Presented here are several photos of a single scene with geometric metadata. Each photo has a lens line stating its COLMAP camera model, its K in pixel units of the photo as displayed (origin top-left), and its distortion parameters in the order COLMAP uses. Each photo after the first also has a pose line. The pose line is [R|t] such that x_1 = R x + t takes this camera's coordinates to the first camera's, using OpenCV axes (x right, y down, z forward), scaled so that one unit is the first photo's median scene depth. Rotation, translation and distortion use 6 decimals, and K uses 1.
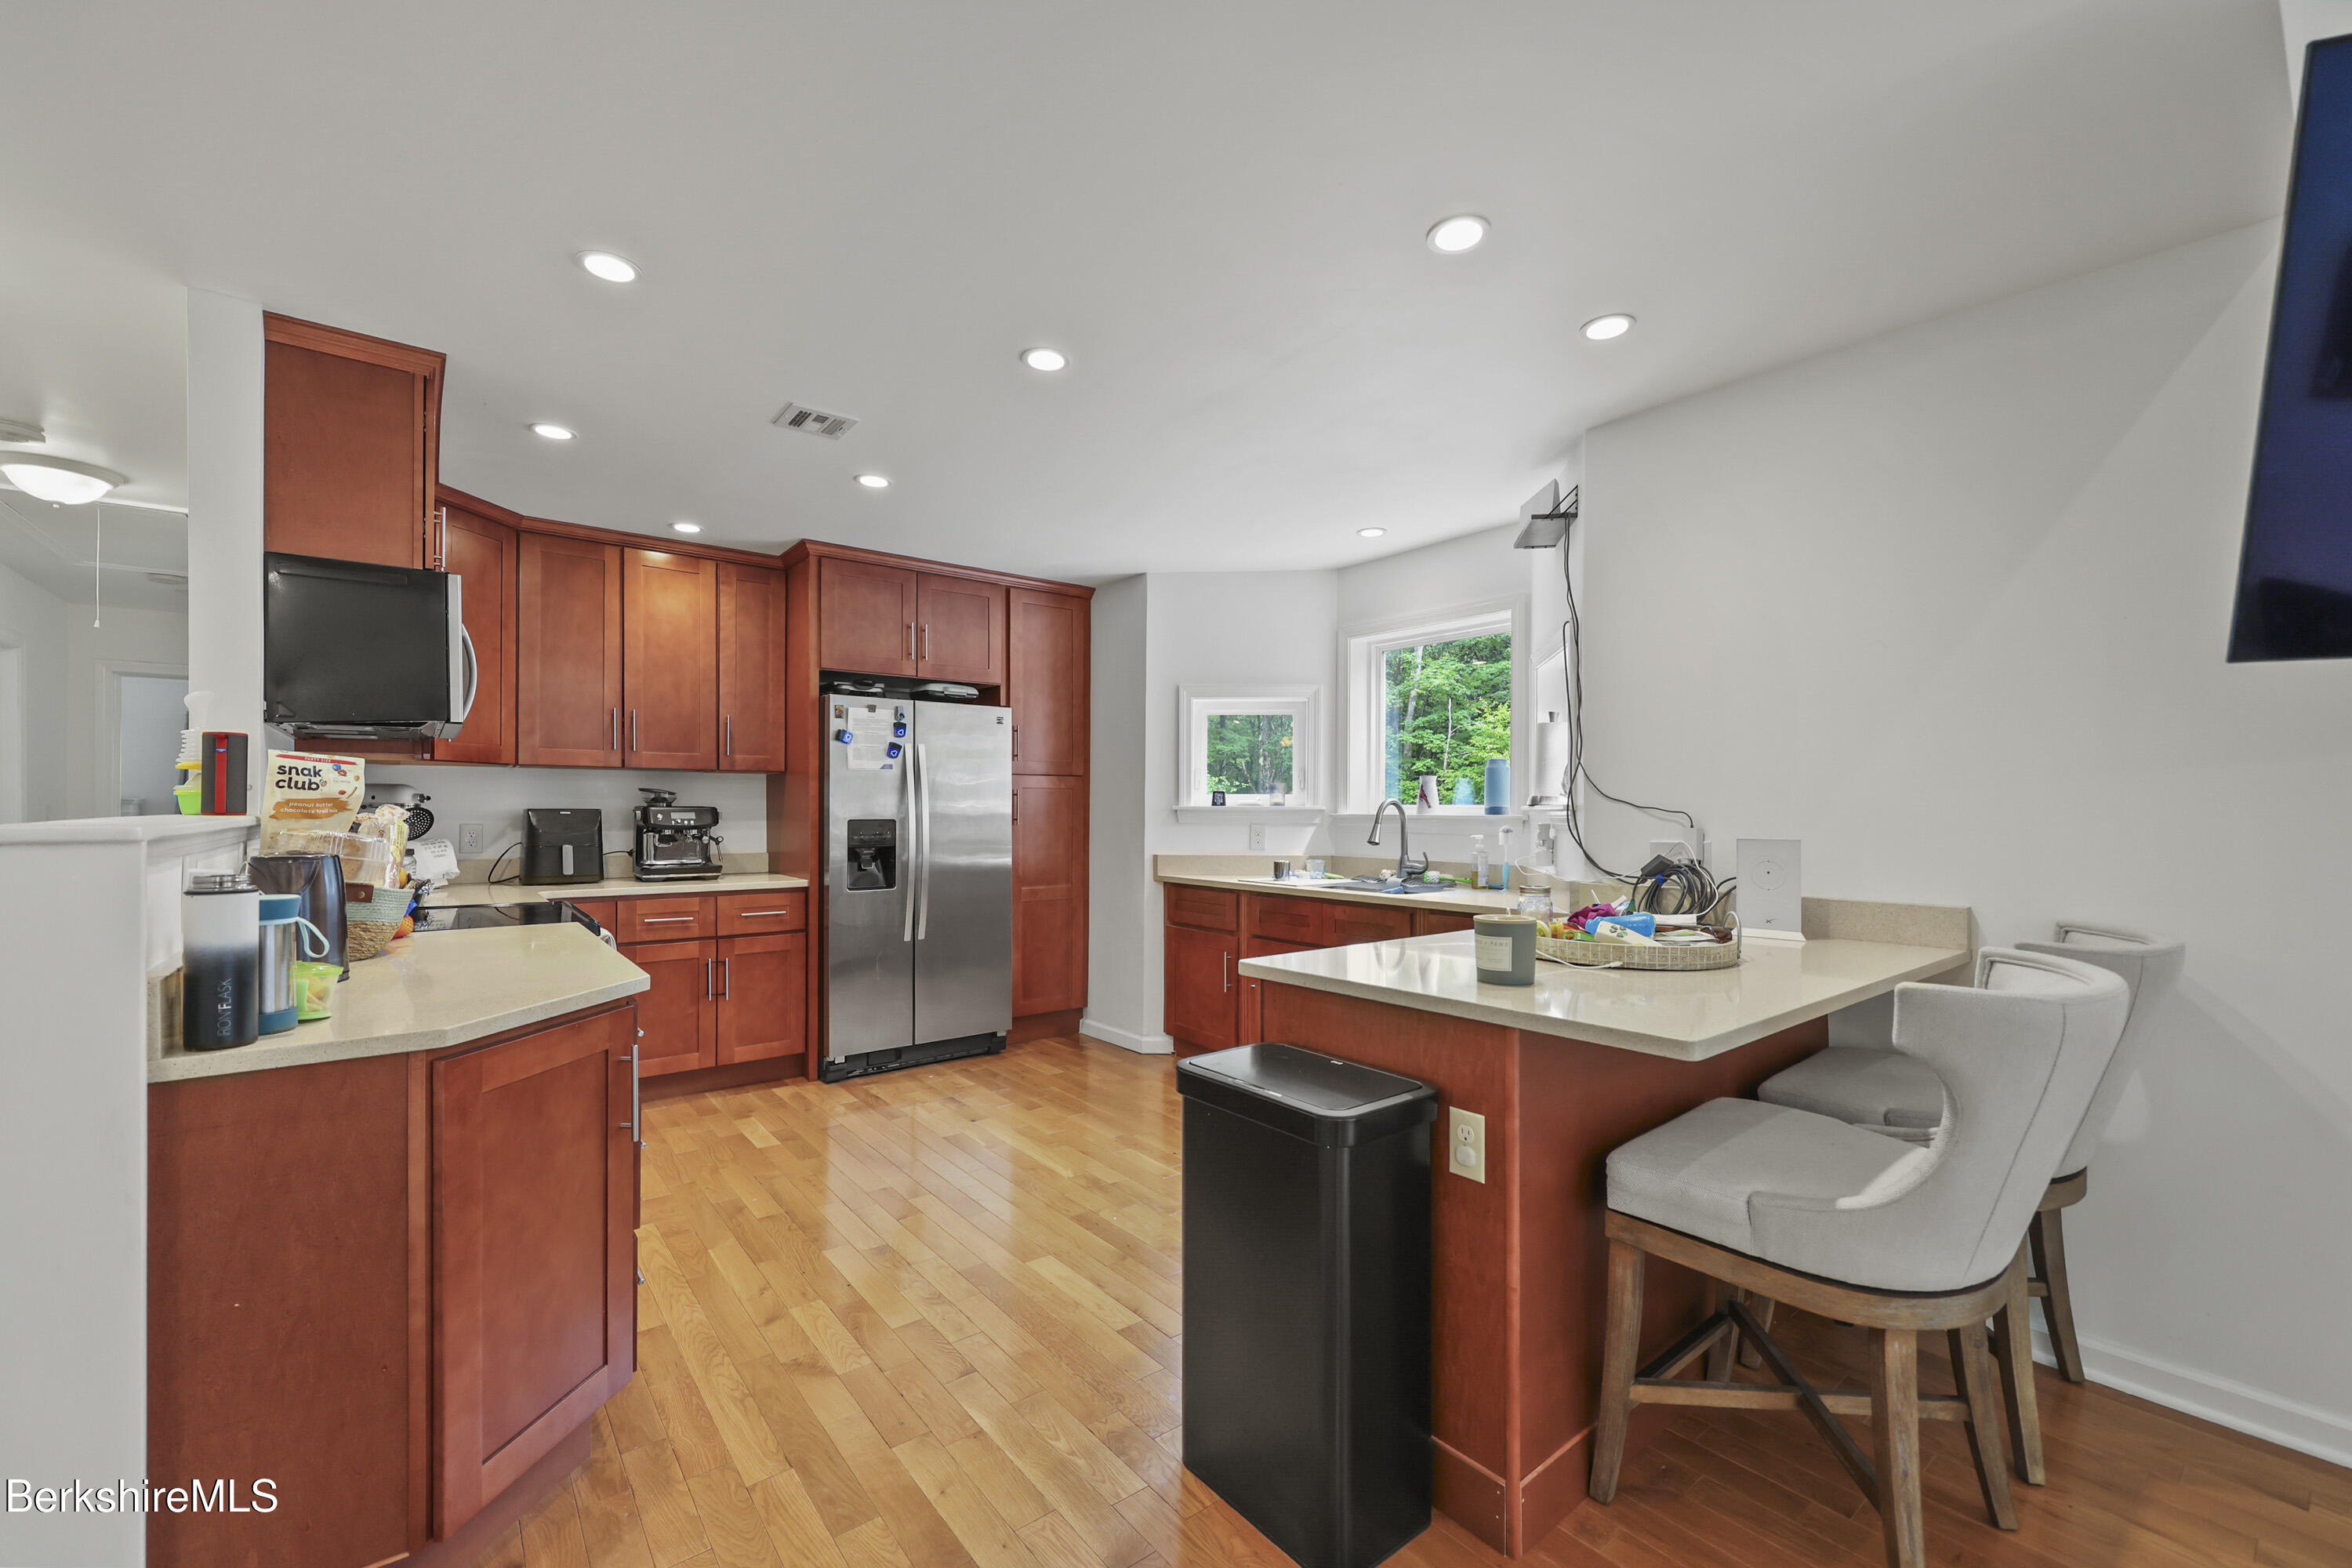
lens RADIAL K [[959.3, 0, 1186.9], [0, 959.3, 803.4], [0, 0, 1]] dist [0.003927, -0.000063]
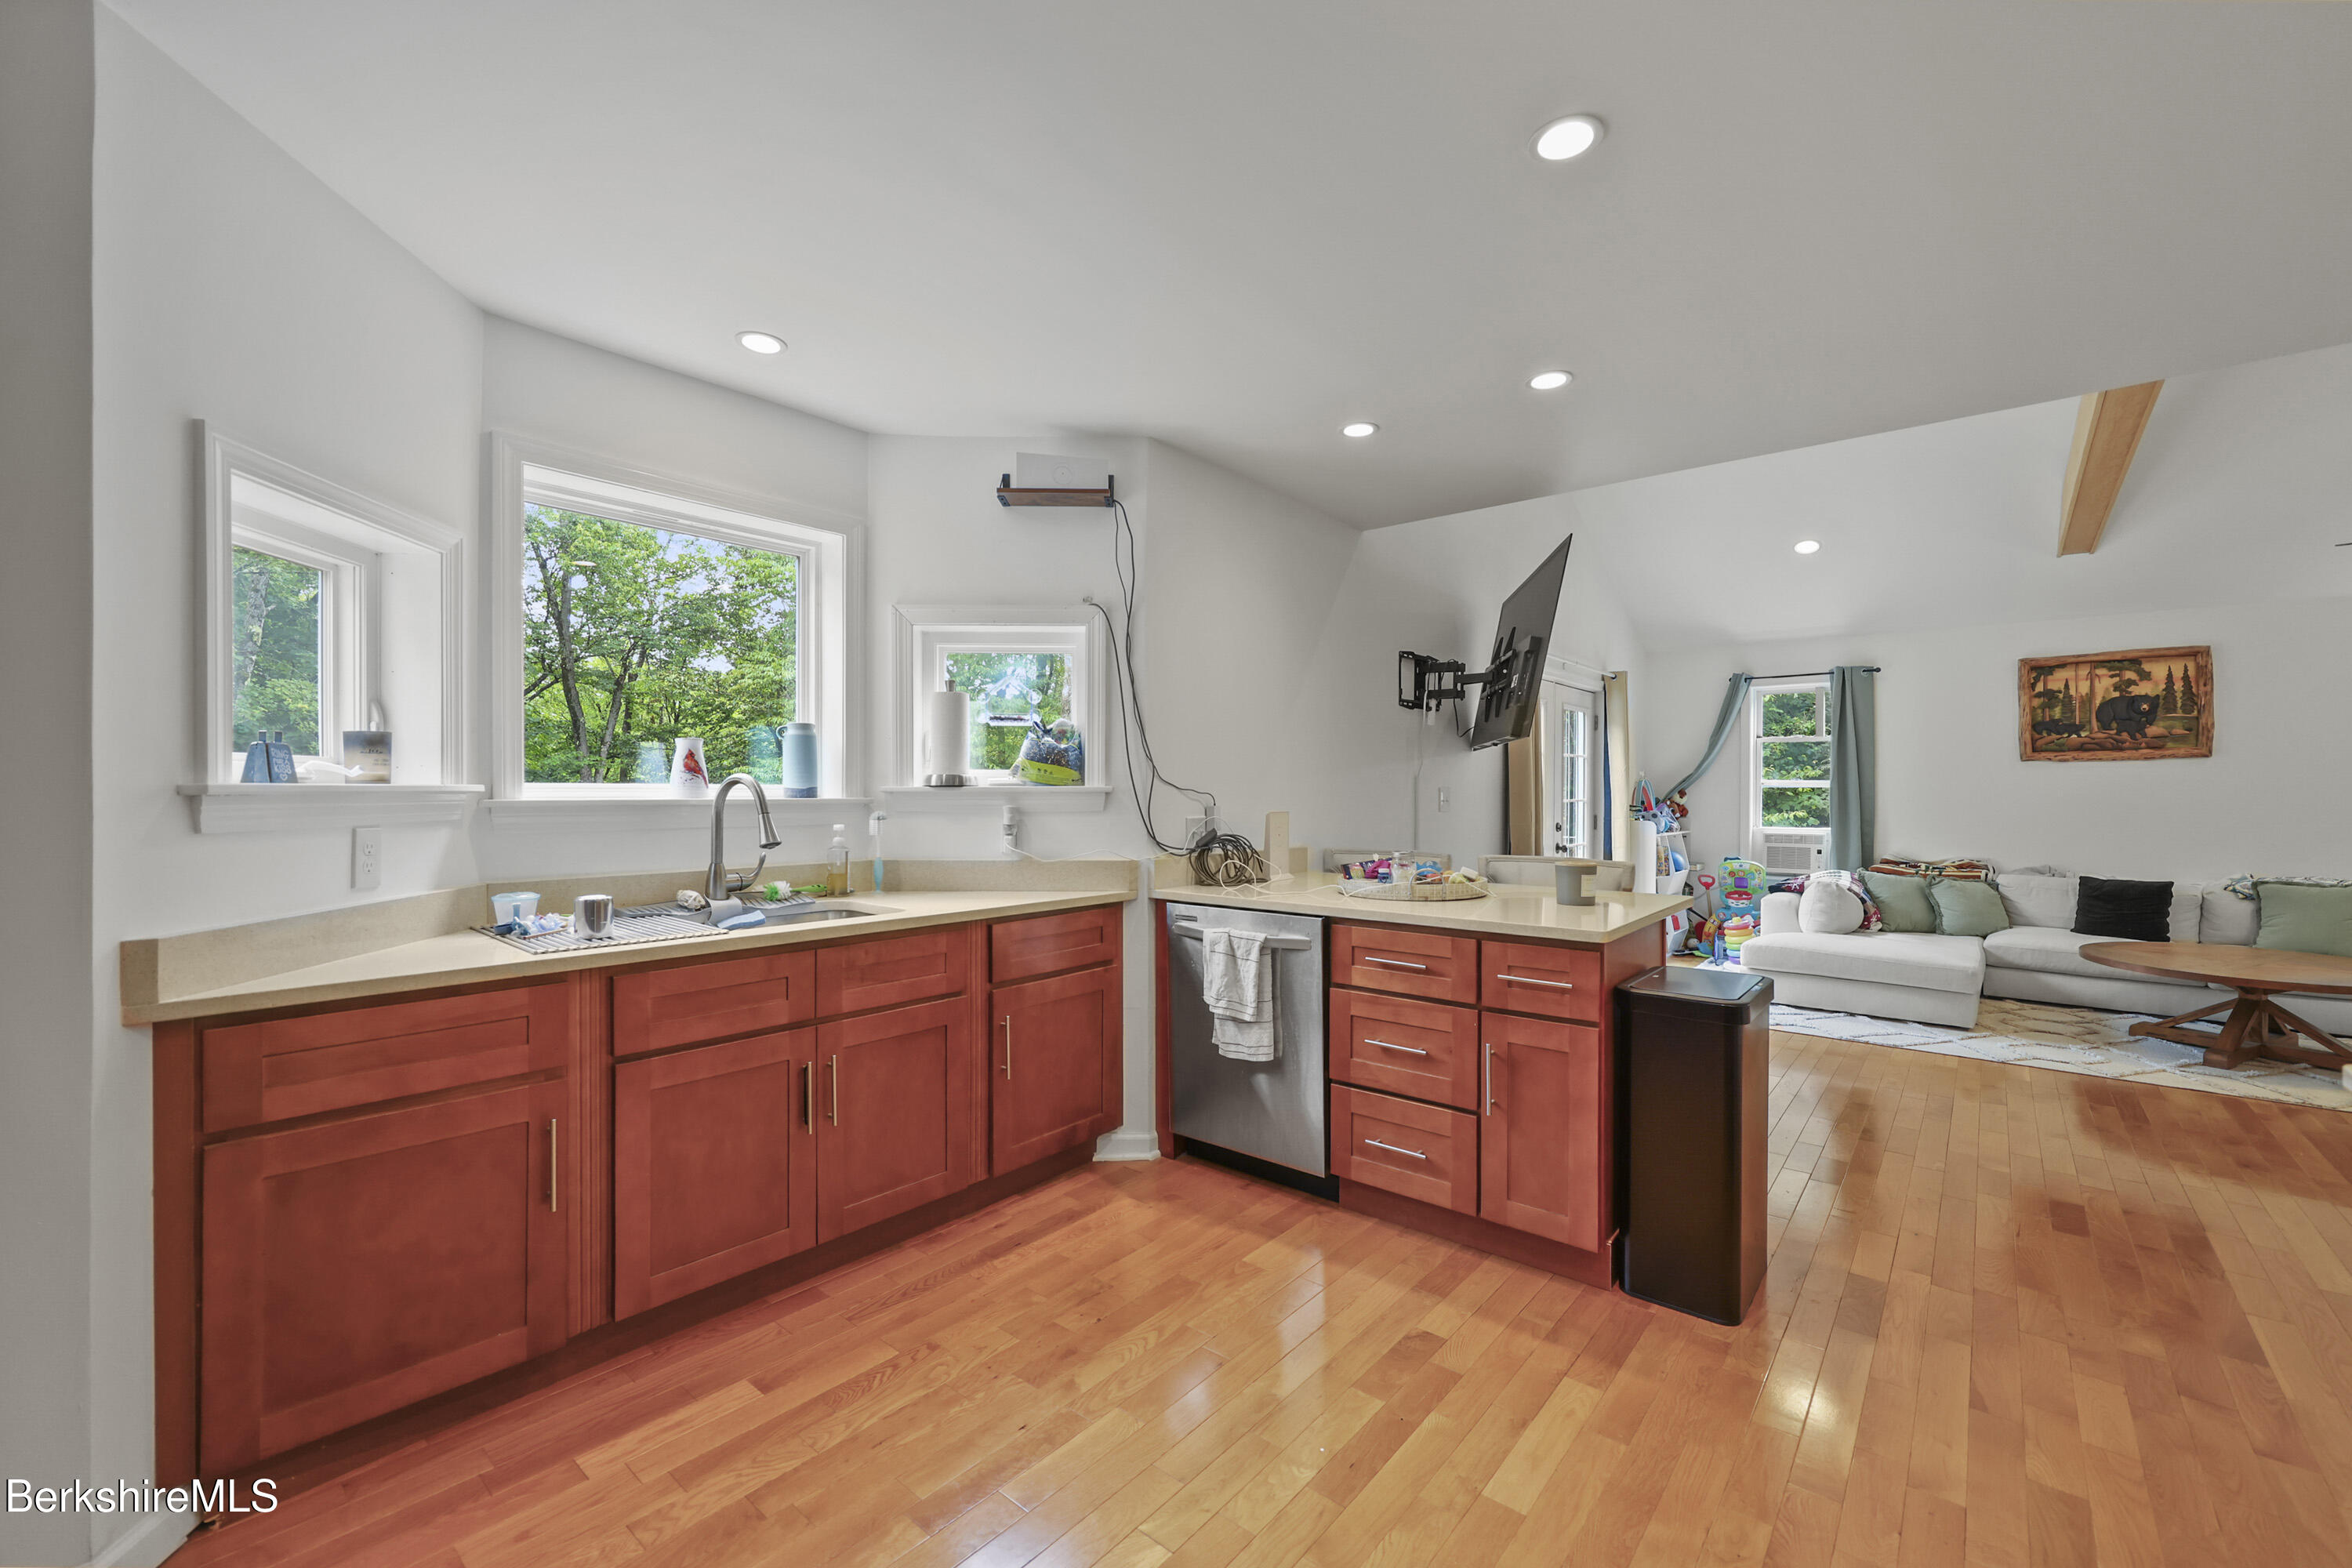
lens RADIAL K [[959.3, 0, 1182.6], [0, 959.3, 795.5], [0, 0, 1]] dist [0.003927, -0.000063]
pose [[-0.195847, -0.006500, 0.980613, -0.441008], [-0.006791, 0.999963, 0.005272, 0.003518], [-0.980611, -0.005626, -0.195884, 0.804605]]
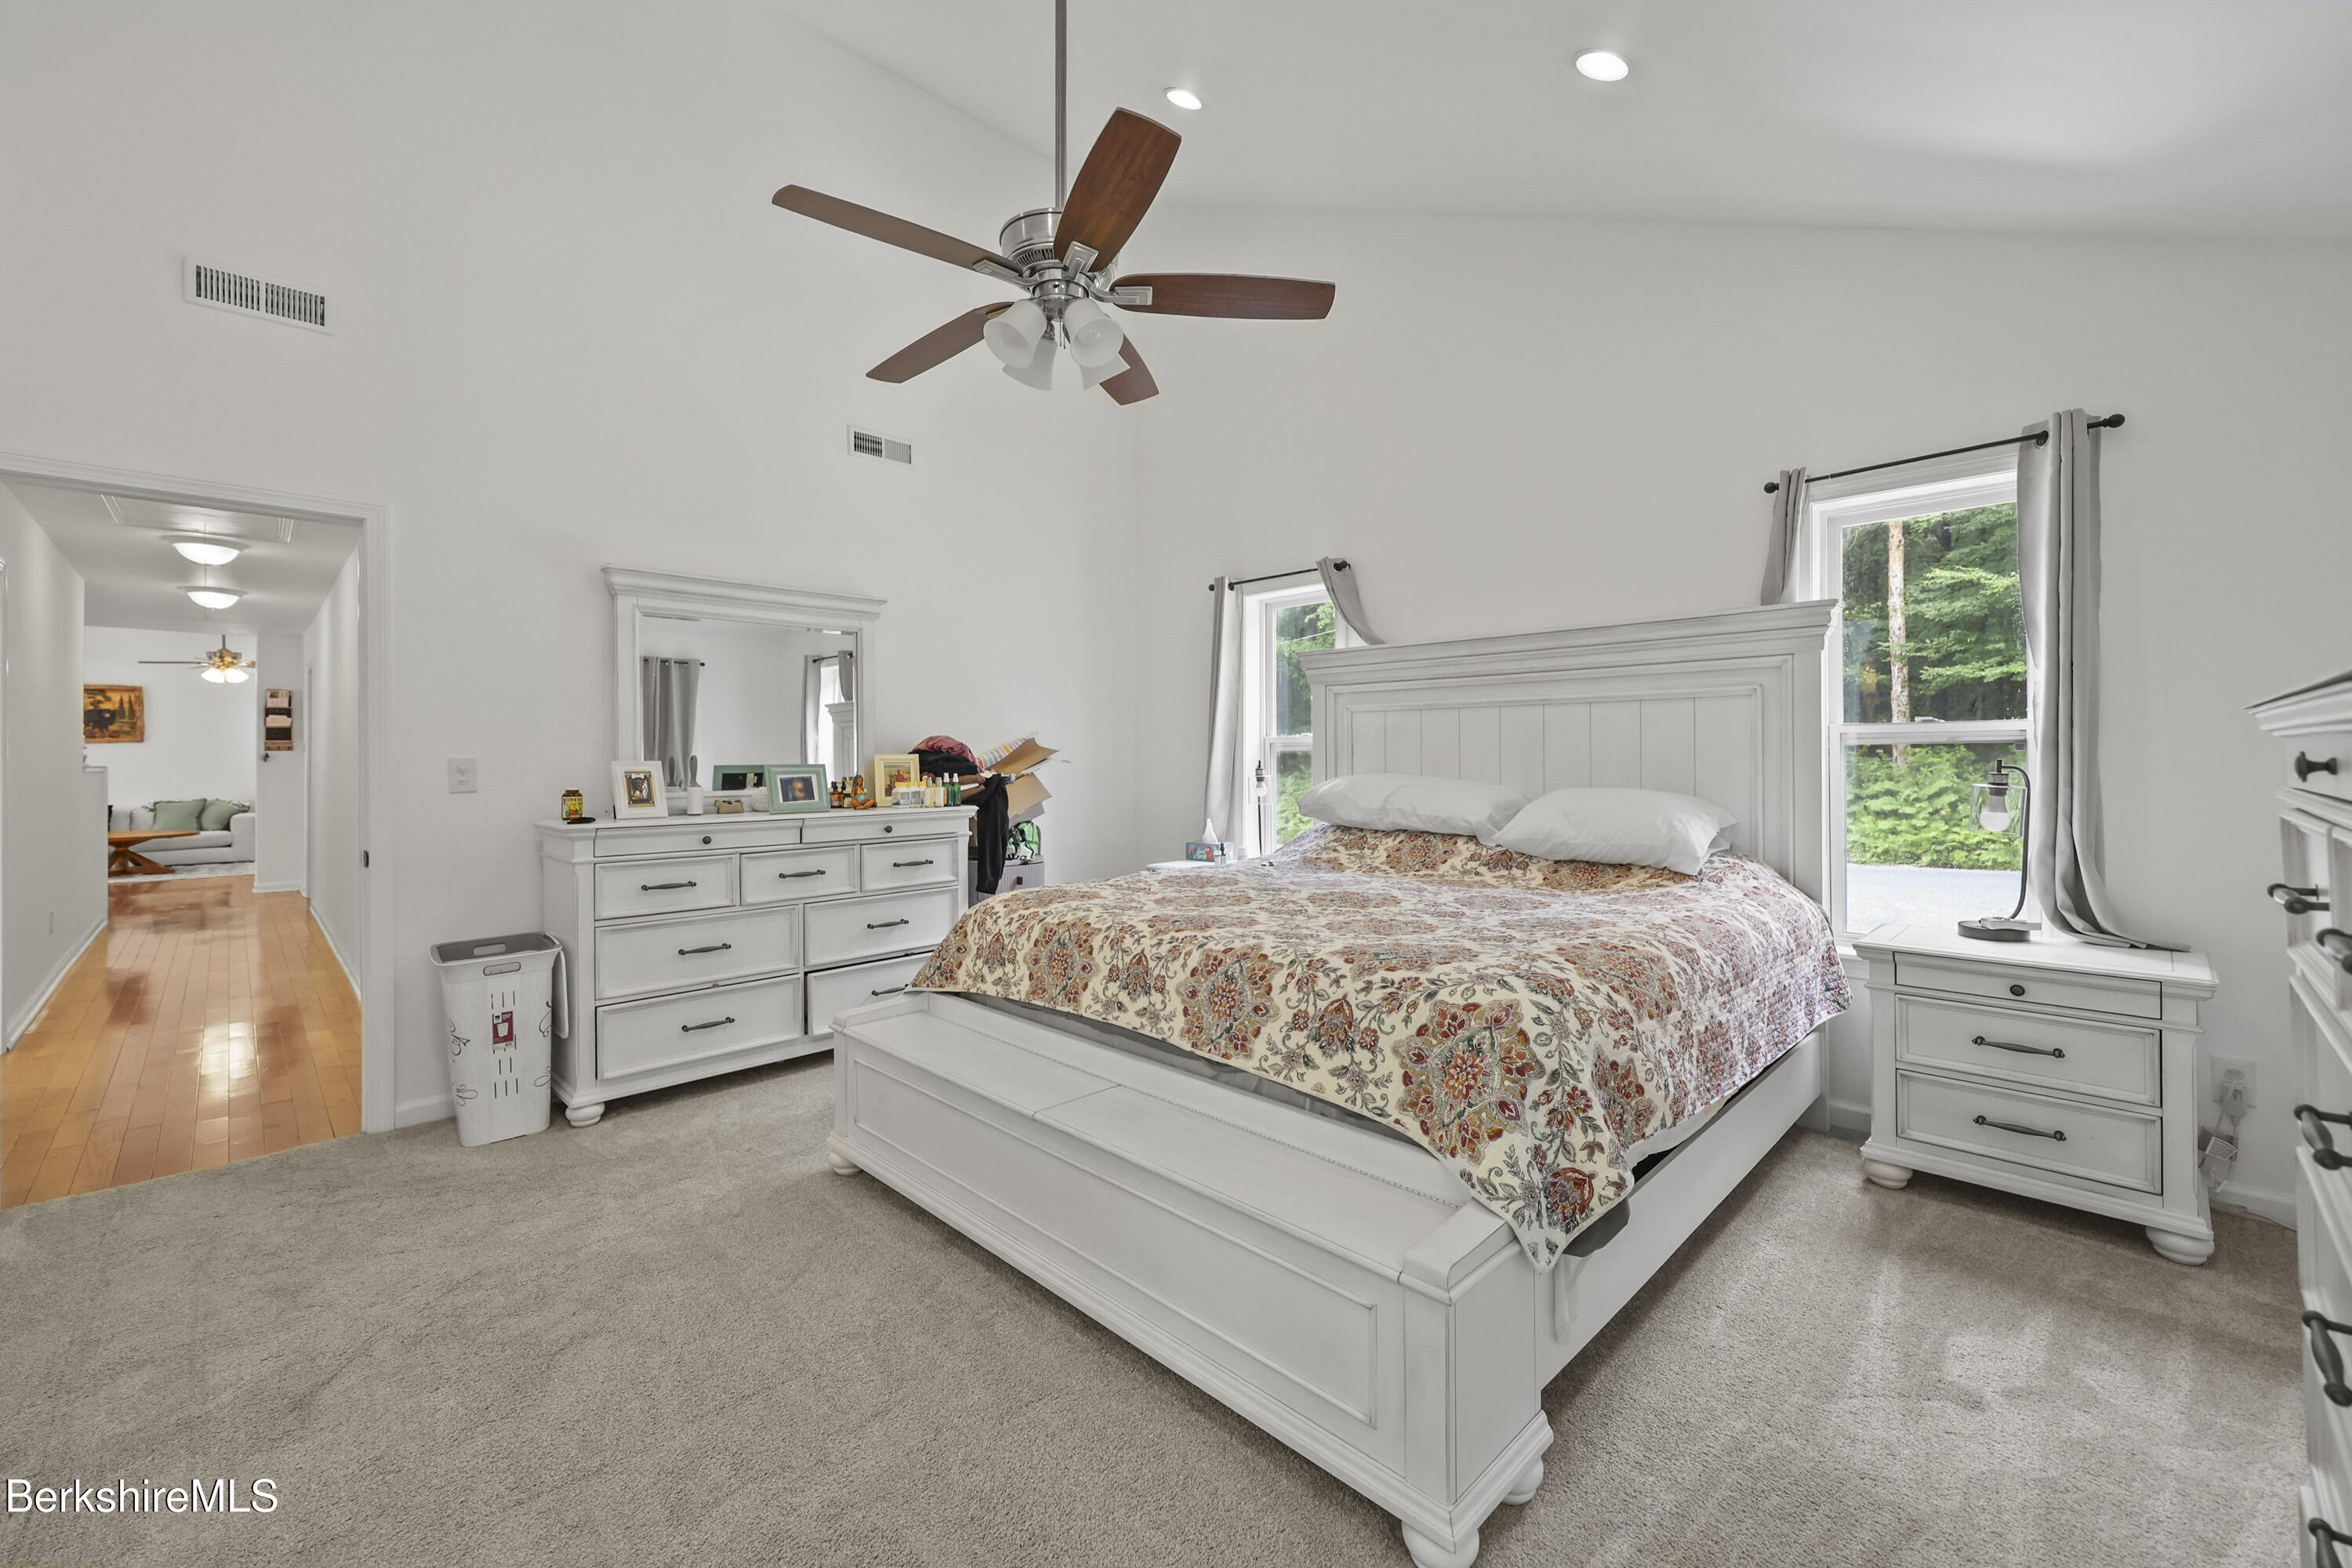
lens RADIAL K [[959.3, 0, 1174.4], [0, 959.3, 764.1], [0, 0, 1]] dist [0.003927, -0.000063]
pose [[-0.994904, -0.001842, -0.100809, -1.988334], [-0.001528, 0.999994, -0.003191, 0.011984], [0.100814, -0.003021, -0.994901, 2.094142]]
